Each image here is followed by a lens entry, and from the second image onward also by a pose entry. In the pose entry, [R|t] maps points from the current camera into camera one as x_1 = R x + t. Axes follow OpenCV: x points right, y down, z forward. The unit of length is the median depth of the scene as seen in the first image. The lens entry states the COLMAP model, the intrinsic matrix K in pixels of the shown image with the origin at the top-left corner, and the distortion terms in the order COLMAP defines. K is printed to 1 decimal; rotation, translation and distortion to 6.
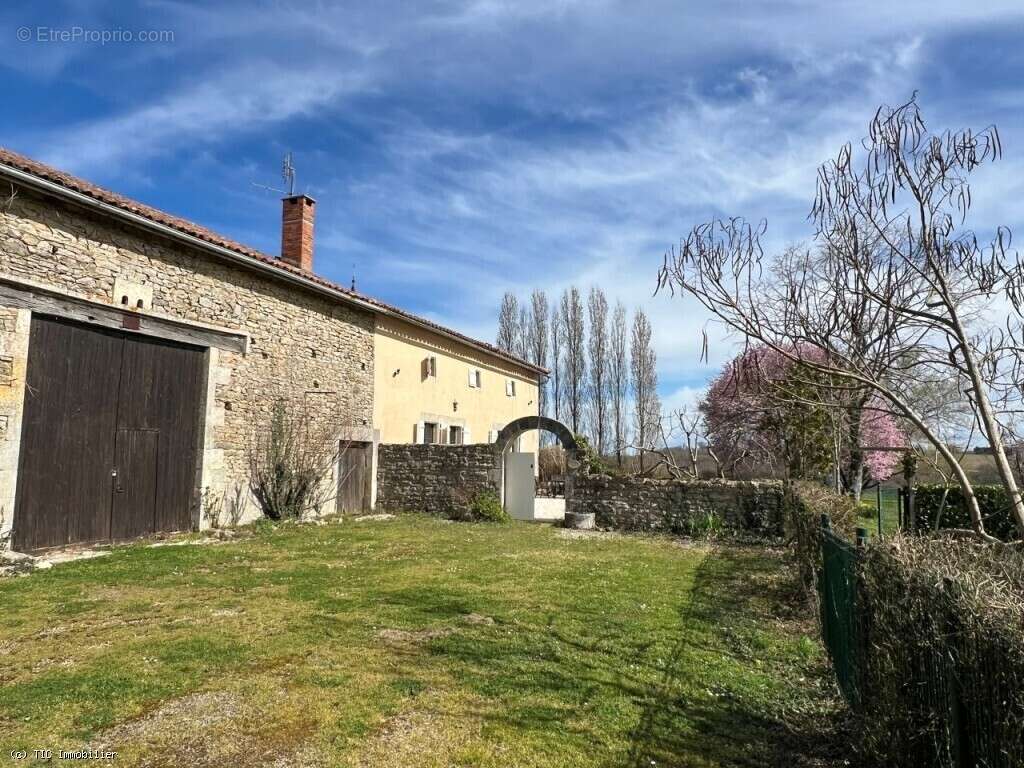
lens RADIAL K [[665.5, 0, 512.0], [0, 665.5, 384.0], [0, 0, 1]] dist [0.003698, -0.002881]
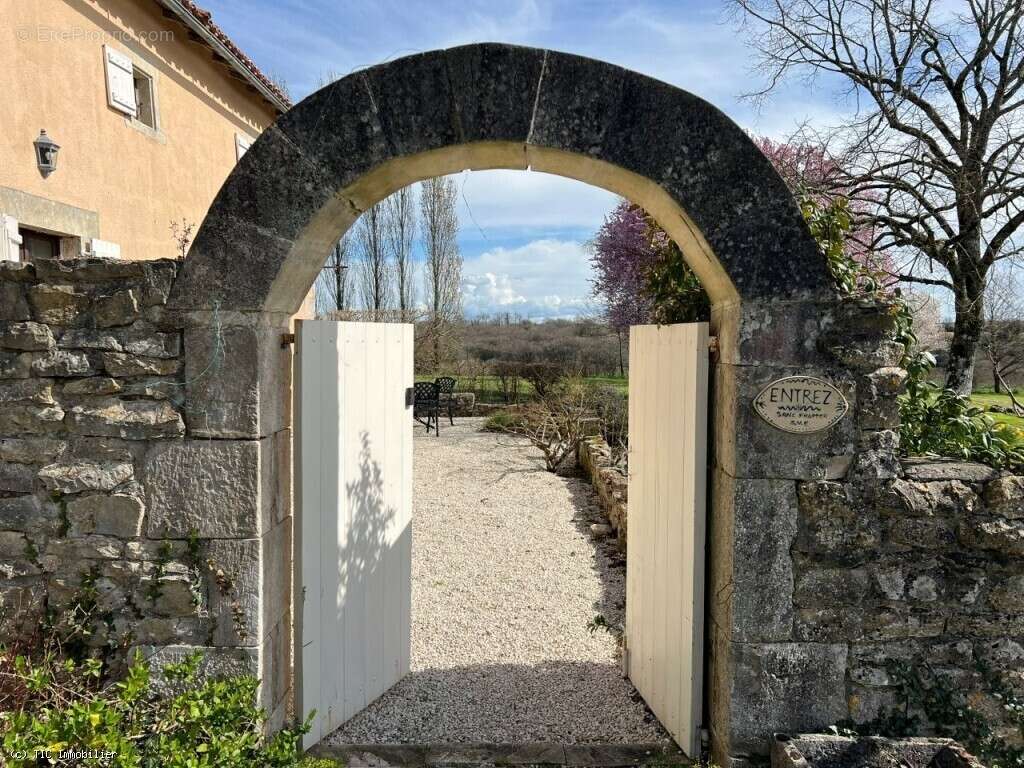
lens RADIAL K [[665.5, 0, 512.0], [0, 665.5, 384.0], [0, 0, 1]] dist [0.003698, -0.002881]
pose [[0.925573, -0.034835, 0.376964, -0.012683], [-0.037261, 0.982540, 0.182282, 0.066318], [-0.376732, -0.182761, 0.908114, 0.638116]]
